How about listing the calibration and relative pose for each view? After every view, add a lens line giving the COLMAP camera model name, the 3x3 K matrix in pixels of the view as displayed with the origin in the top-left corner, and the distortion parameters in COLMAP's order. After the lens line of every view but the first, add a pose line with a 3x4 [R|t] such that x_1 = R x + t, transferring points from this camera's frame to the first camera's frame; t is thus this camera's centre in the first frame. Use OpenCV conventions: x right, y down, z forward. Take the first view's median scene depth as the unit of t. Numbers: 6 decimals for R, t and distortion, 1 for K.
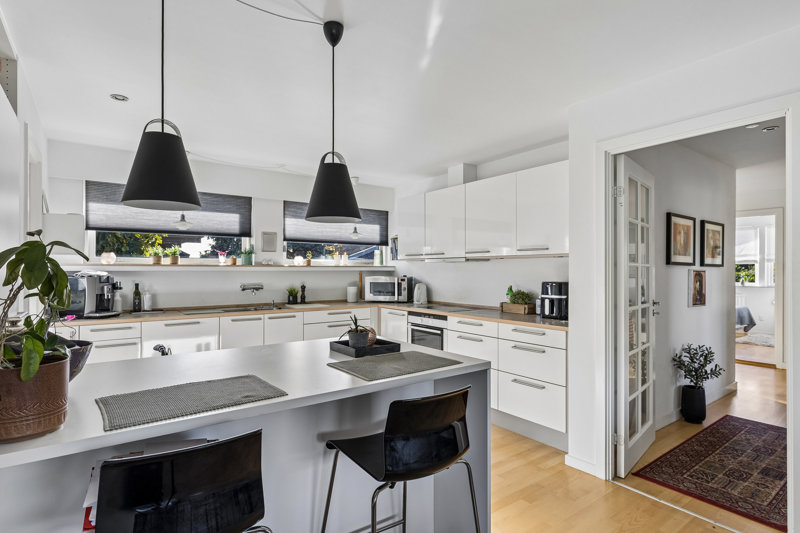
lens RADIAL K [[420.7, 0, 400.0], [0, 420.7, 266.5], [0, 0, 1]] dist [-0.001488, 0.000036]
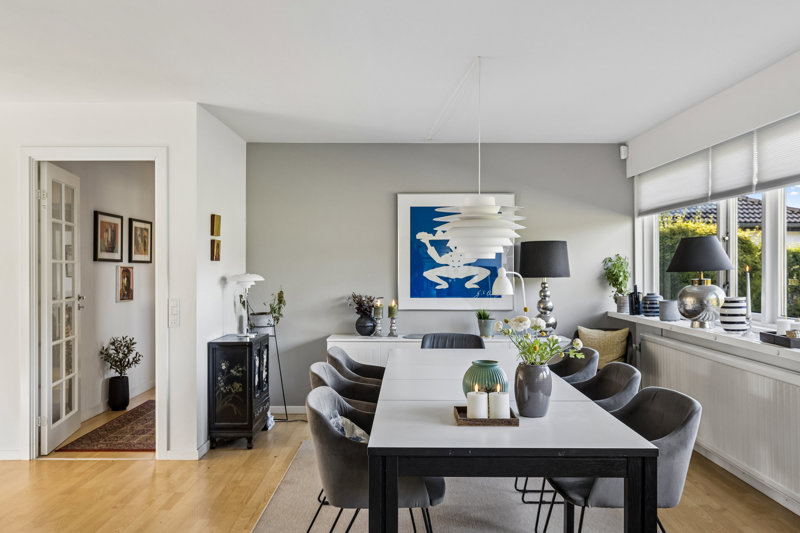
lens RADIAL K [[680.9, 0, 400.0], [0, 680.9, 266.5], [0, 0, 1]] dist [-0.002265, -0.005671]
pose [[0.597543, -0.002761, 0.801832, -0.234078], [-0.003597, 0.999975, 0.006124, -0.004000], [-0.801829, -0.006544, 0.597518, -0.549380]]
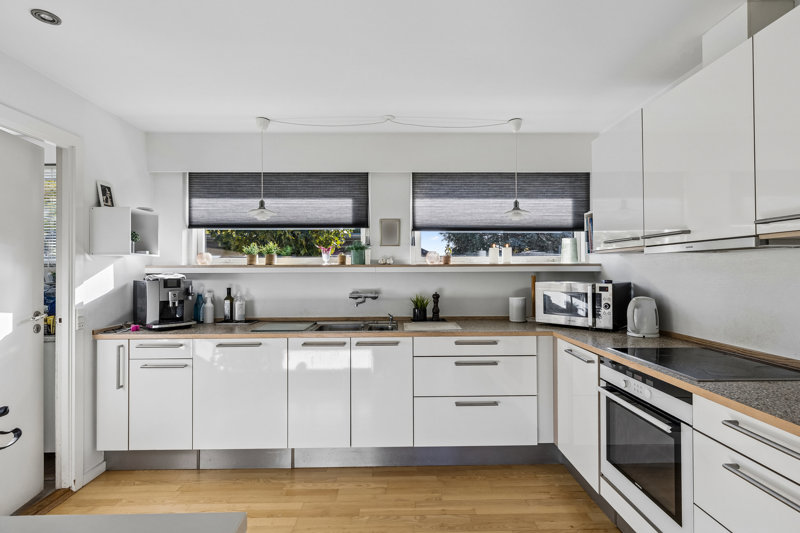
lens RADIAL K [[378.8, 0, 400.0], [0, 378.8, 266.5], [0, 0, 1]] dist [-0.000717, -0.000140]
pose [[0.812926, -0.009672, -0.582287, 0.089059], [0.010116, 0.999946, -0.002486, 0.002224], [0.582279, -0.003870, 0.812980, 0.517043]]
